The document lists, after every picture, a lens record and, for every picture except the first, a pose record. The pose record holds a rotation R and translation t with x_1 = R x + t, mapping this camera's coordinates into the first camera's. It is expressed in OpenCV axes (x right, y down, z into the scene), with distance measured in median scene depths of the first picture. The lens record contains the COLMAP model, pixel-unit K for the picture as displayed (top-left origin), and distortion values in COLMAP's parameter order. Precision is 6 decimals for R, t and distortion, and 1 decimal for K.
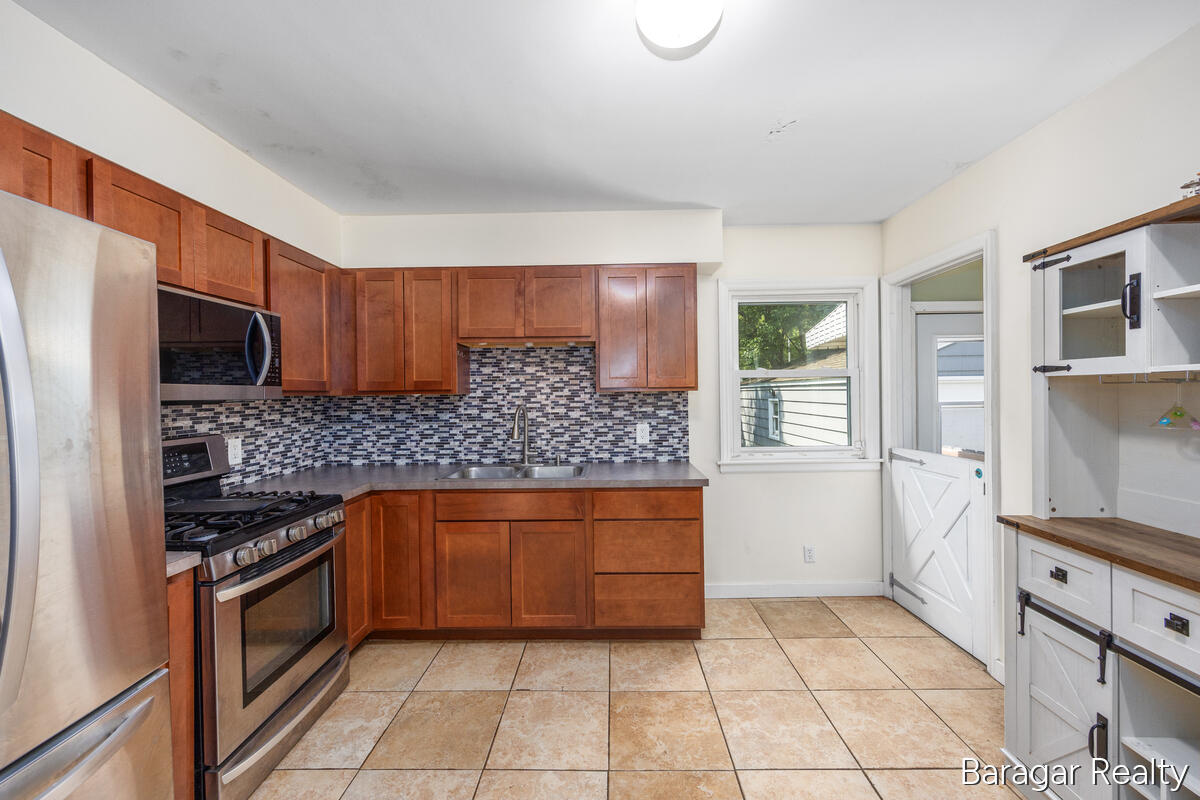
lens RADIAL K [[471.7, 0, 608.5], [0, 471.7, 395.5], [0, 0, 1]] dist [-0.002404, -0.000550]
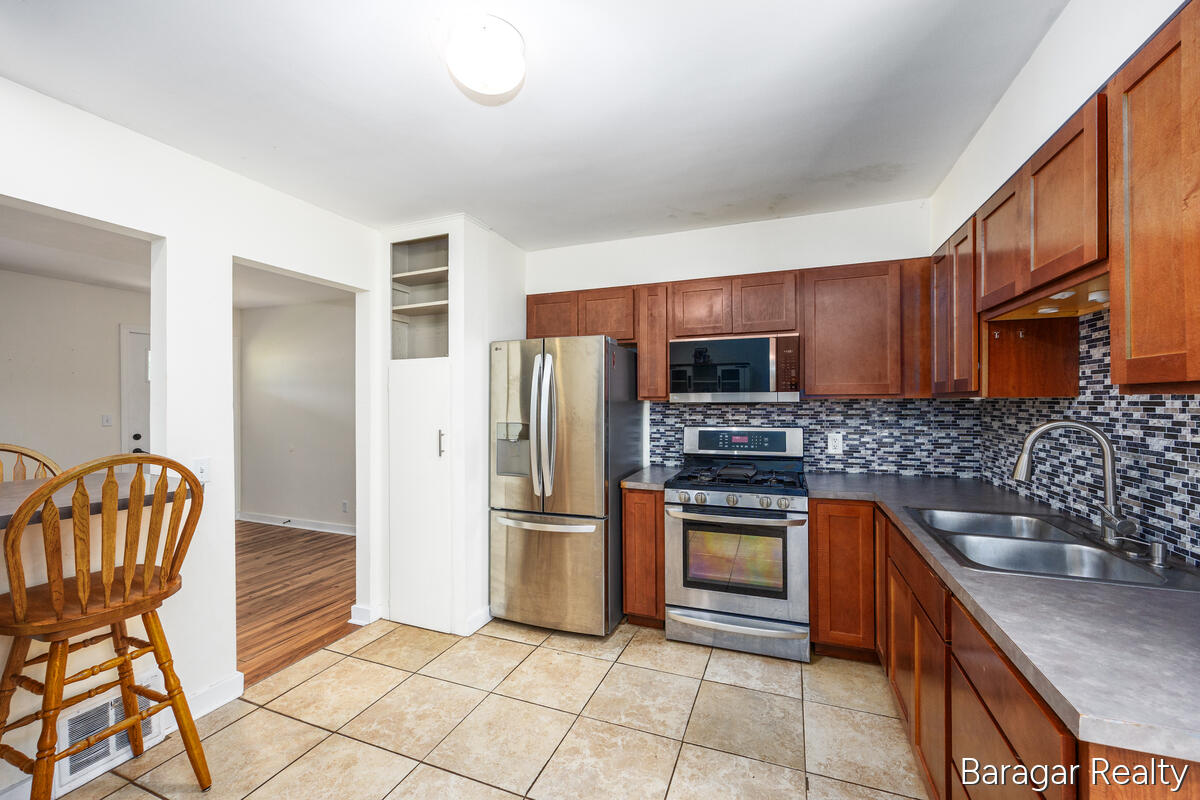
lens RADIAL K [[471.7, 0, 601.1], [0, 471.7, 401.4], [0, 0, 1]] dist [-0.002404, -0.000550]
pose [[-0.356177, 0.006270, -0.934397, 0.789405], [0.008108, 0.999961, 0.003619, -0.002640], [0.934383, -0.006287, -0.356214, 1.170786]]
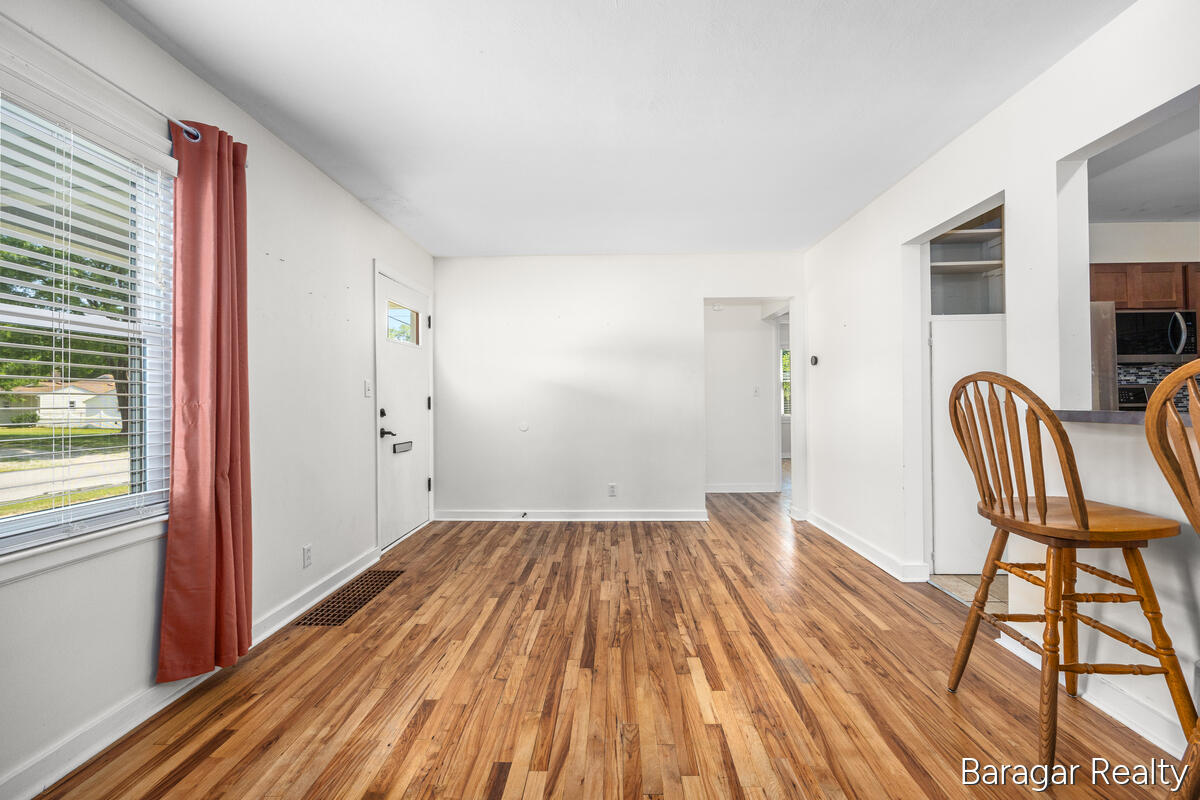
lens RADIAL K [[471.7, 0, 599.5], [0, 471.7, 396.5], [0, 0, 1]] dist [-0.002404, -0.000550]
pose [[-0.023168, 0.000915, -0.999731, 1.203890], [0.012161, 0.999926, 0.000634, 0.125577], [0.999658, -0.012143, -0.023178, -1.270183]]
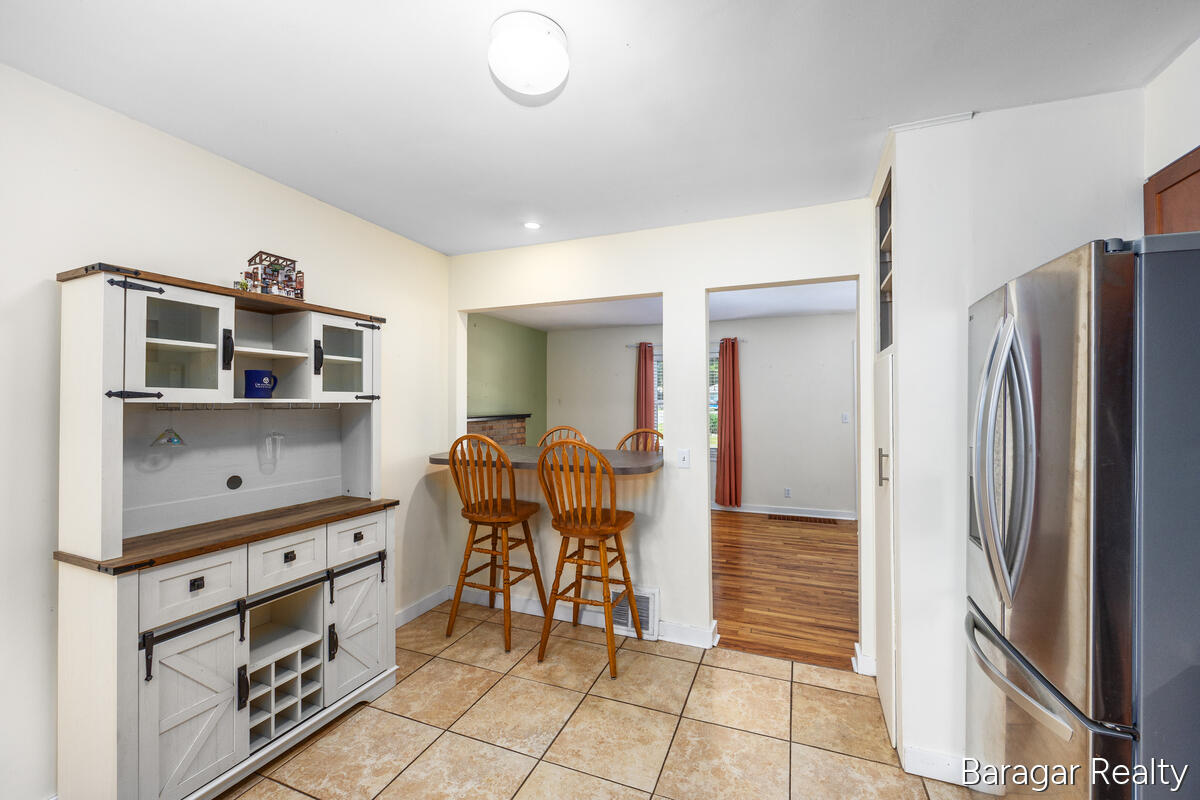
lens RADIAL K [[471.7, 0, 602.0], [0, 471.7, 400.4], [0, 0, 1]] dist [-0.002404, -0.000550]
pose [[-0.932399, 0.018466, 0.360959, -0.268279], [0.015747, 0.999821, -0.010472, -0.017841], [-0.361087, -0.004080, -0.932523, 1.374215]]
